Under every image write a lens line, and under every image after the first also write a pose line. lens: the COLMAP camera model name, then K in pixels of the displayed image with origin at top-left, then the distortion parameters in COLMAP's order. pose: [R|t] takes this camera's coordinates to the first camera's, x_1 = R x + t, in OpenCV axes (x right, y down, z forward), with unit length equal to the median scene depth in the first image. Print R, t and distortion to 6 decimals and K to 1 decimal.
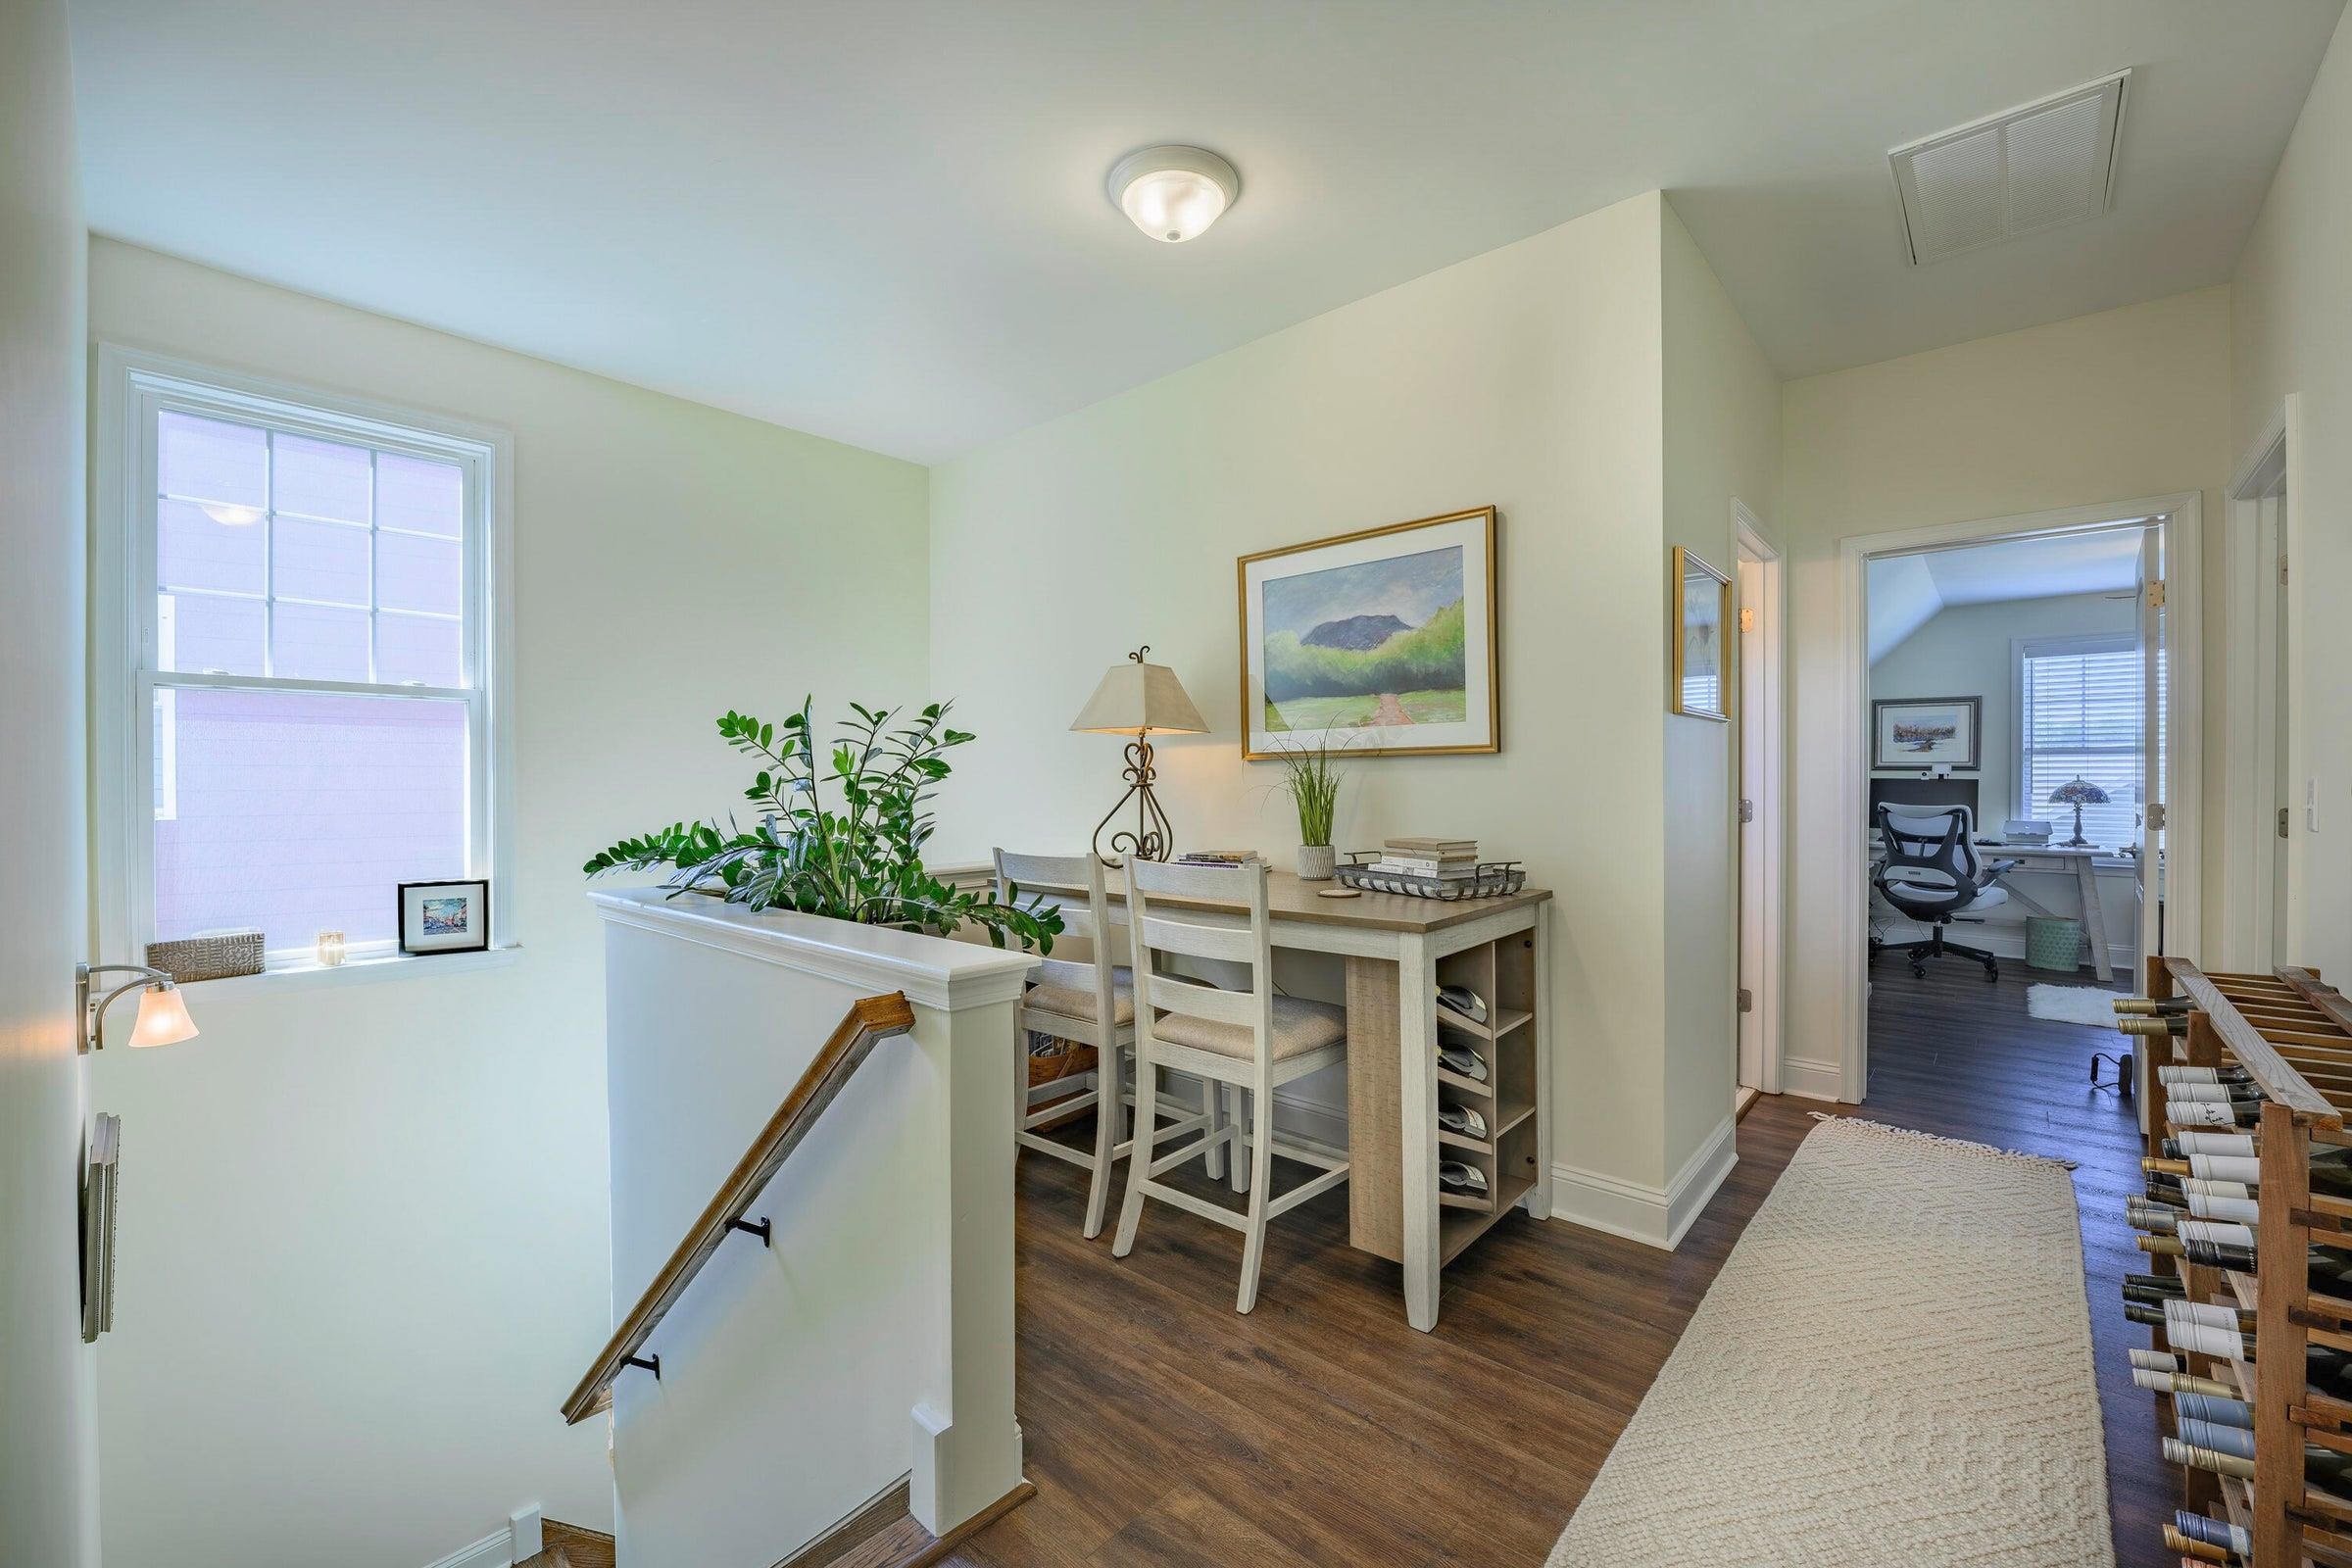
lens RADIAL K [[951.9, 0, 1188.5], [0, 951.9, 791.6], [0, 0, 1]] dist [0.001203, -0.001241]
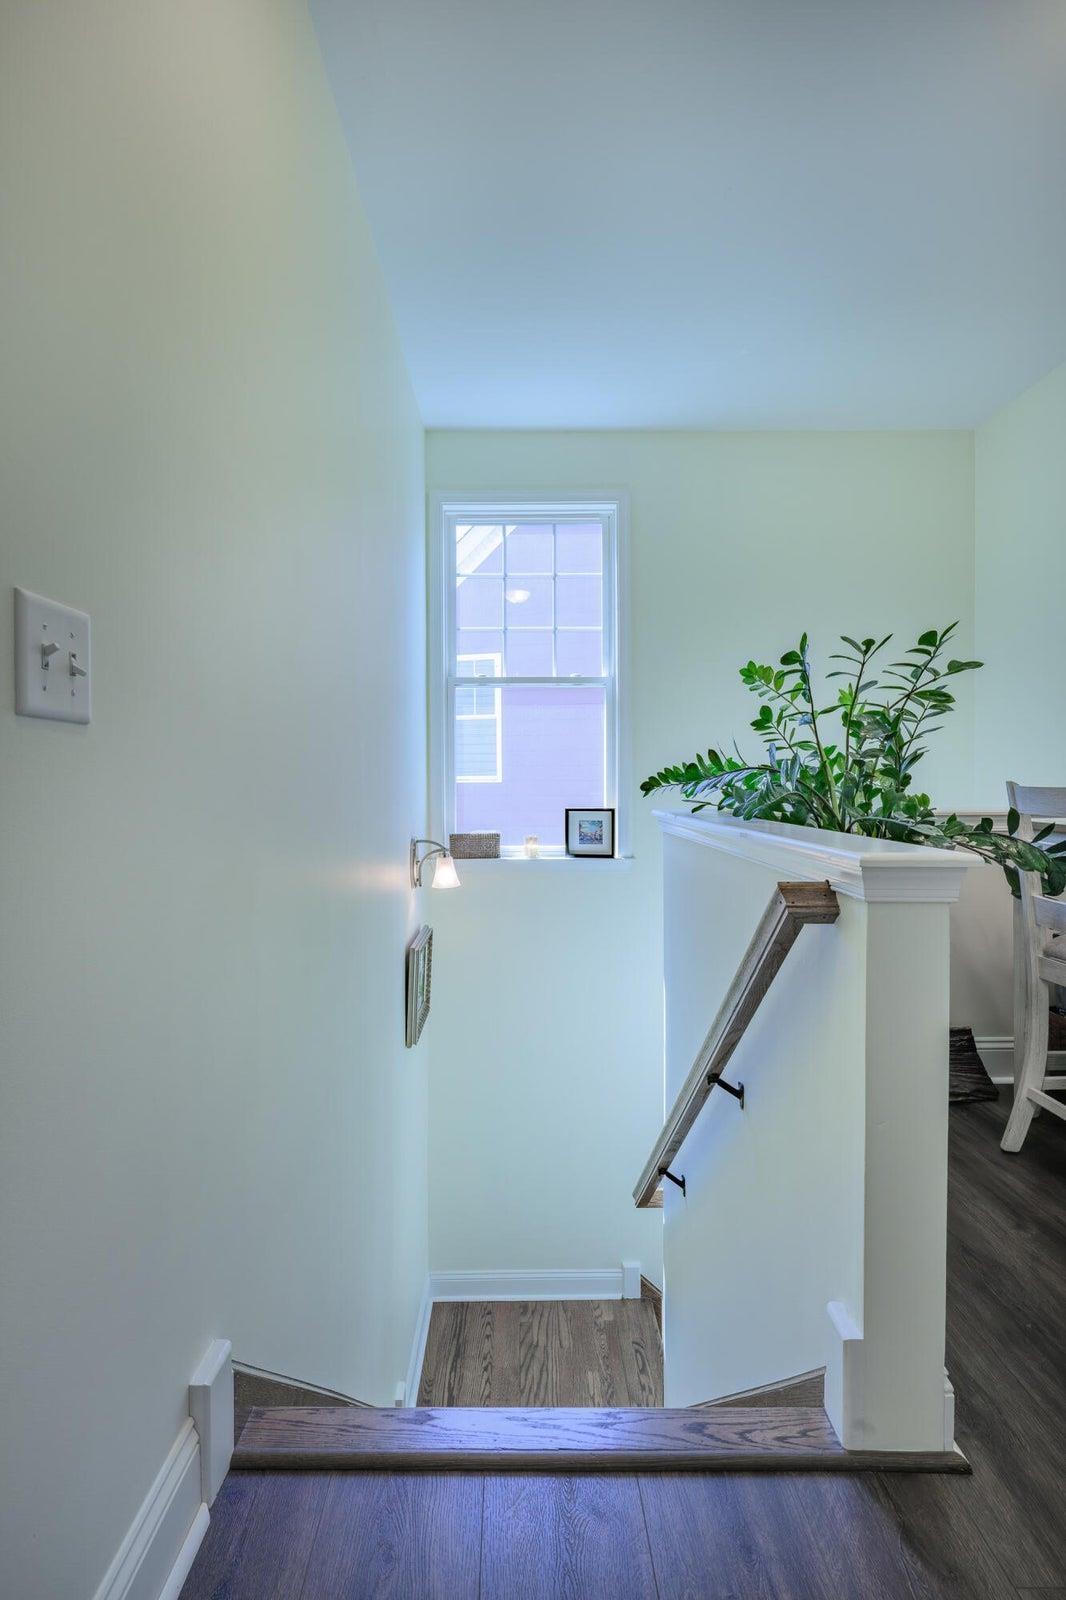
lens RADIAL K [[790.0, 0, 536.2], [0, 790.0, 786.7], [0, 0, 1]] dist [0.003584, -0.000439]
pose [[0.676847, -0.001577, -0.736122, 0.062217], [0.002477, 0.999997, 0.000134, 0.069532], [0.736120, -0.001914, 0.676849, 0.136411]]
